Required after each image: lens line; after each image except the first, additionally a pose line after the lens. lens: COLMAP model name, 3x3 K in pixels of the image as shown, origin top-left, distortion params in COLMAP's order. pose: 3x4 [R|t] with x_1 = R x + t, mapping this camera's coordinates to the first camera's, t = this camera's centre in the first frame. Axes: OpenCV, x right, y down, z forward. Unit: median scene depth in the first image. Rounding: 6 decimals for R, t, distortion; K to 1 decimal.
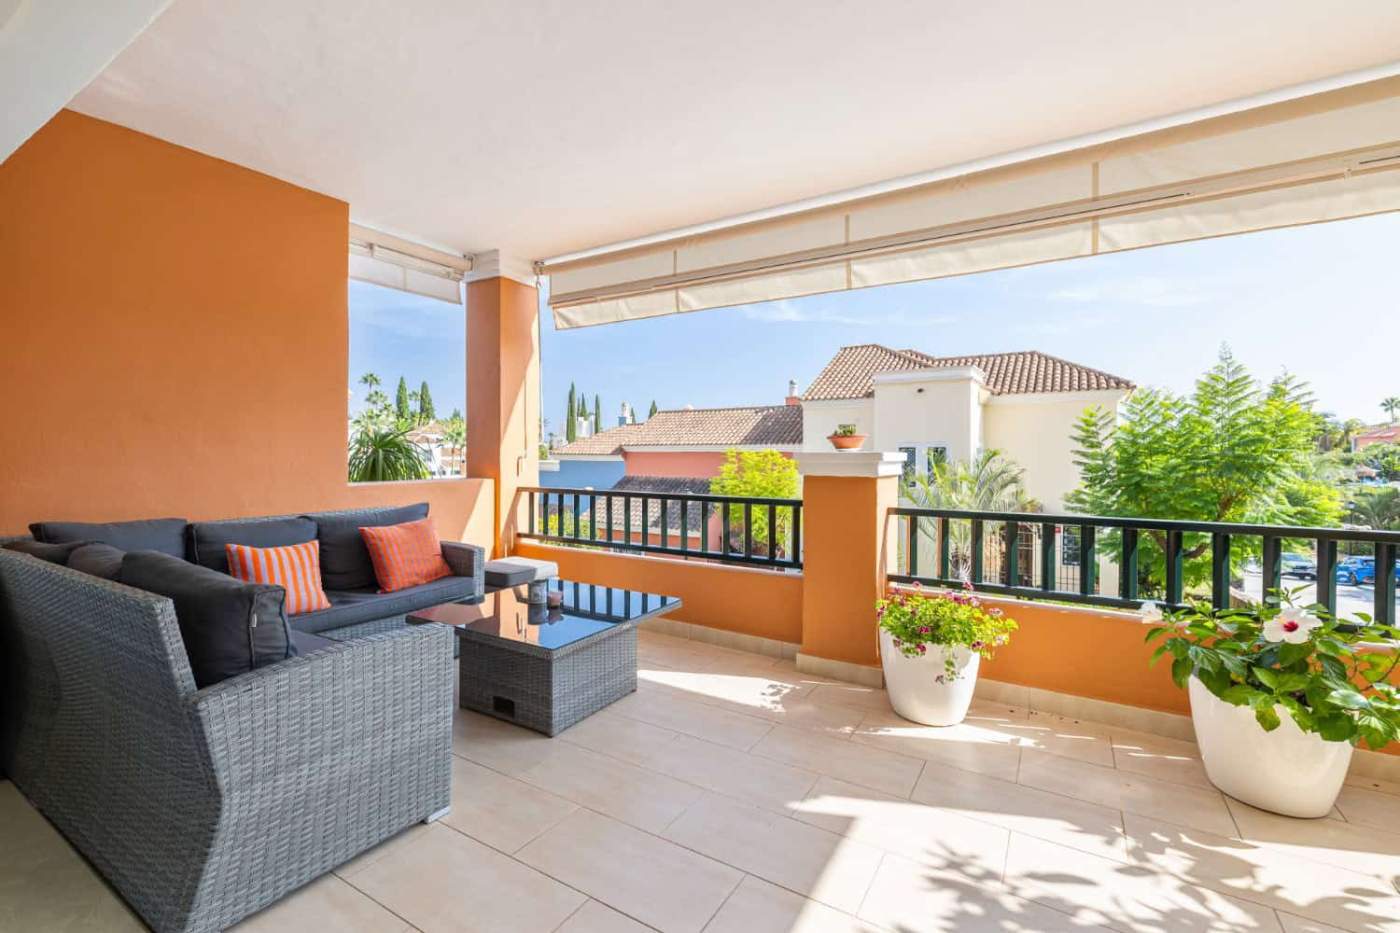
lens RADIAL K [[602.2, 0, 704.5], [0, 602.2, 452.6], [0, 0, 1]] dist [0.001685, -0.000756]
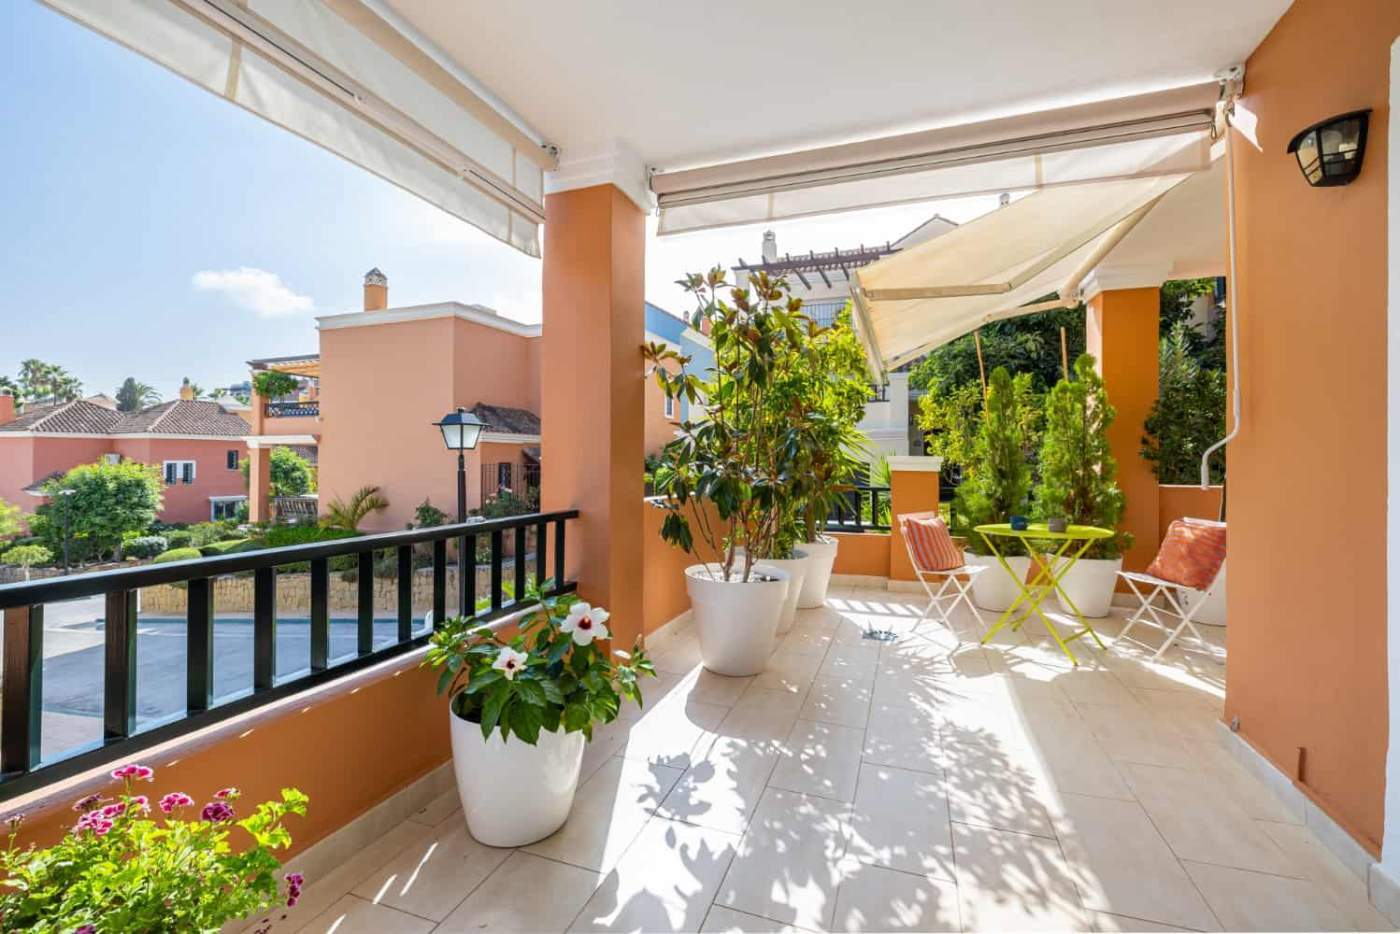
lens RADIAL K [[602.2, 0, 690.9], [0, 602.2, 454.5], [0, 0, 1]] dist [0.001685, -0.000756]
pose [[-0.195857, 0.007956, 0.980600, -0.006417], [-0.008352, 0.999917, -0.009781, 0.011406], [-0.980597, -0.010106, -0.195775, 0.474658]]
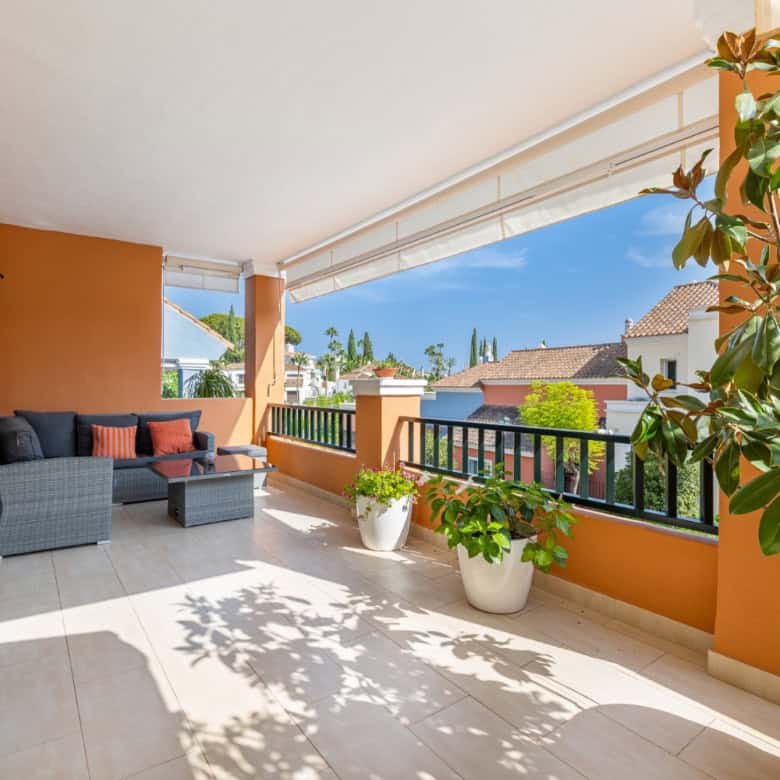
lens RADIAL K [[514.4, 0, 385.9], [0, 514.4, 392.1], [0, 0, 1]] dist [-0.021262, -0.007851]
pose [[0.914957, 0.006266, -0.403503, 0.614408], [-0.001910, 0.999935, 0.011198, 0.011805], [0.403547, -0.009475, 0.914910, -0.150401]]
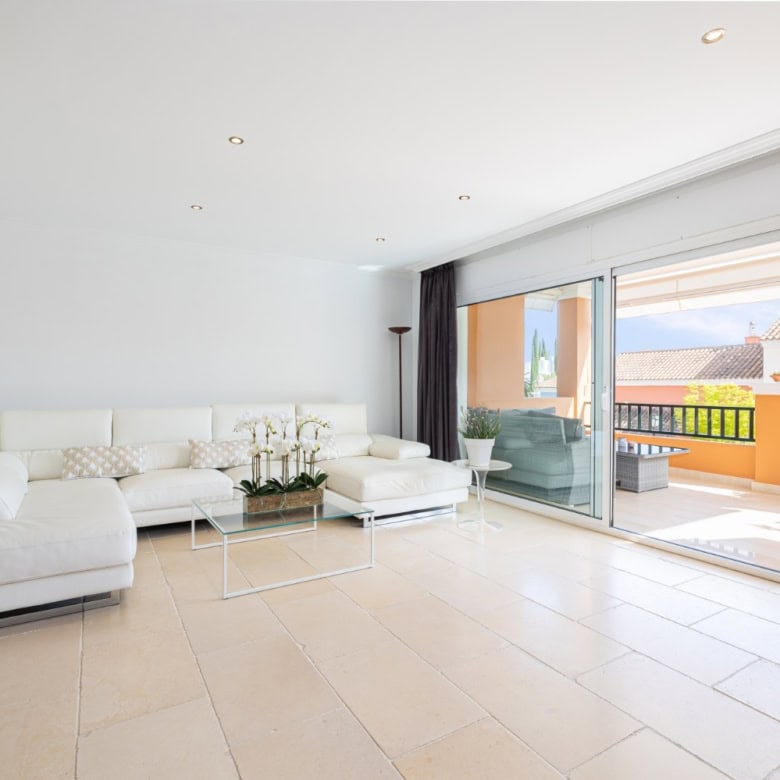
lens RADIAL K [[514.4, 0, 390.8], [0, 514.4, 384.9], [0, 0, 1]] dist [-0.021262, -0.007851]
pose [[0.889178, -0.002059, -0.457558, -0.120385], [0.000144, 0.999991, -0.004220, 0.010278], [0.457562, 0.003687, 0.889170, -0.899287]]
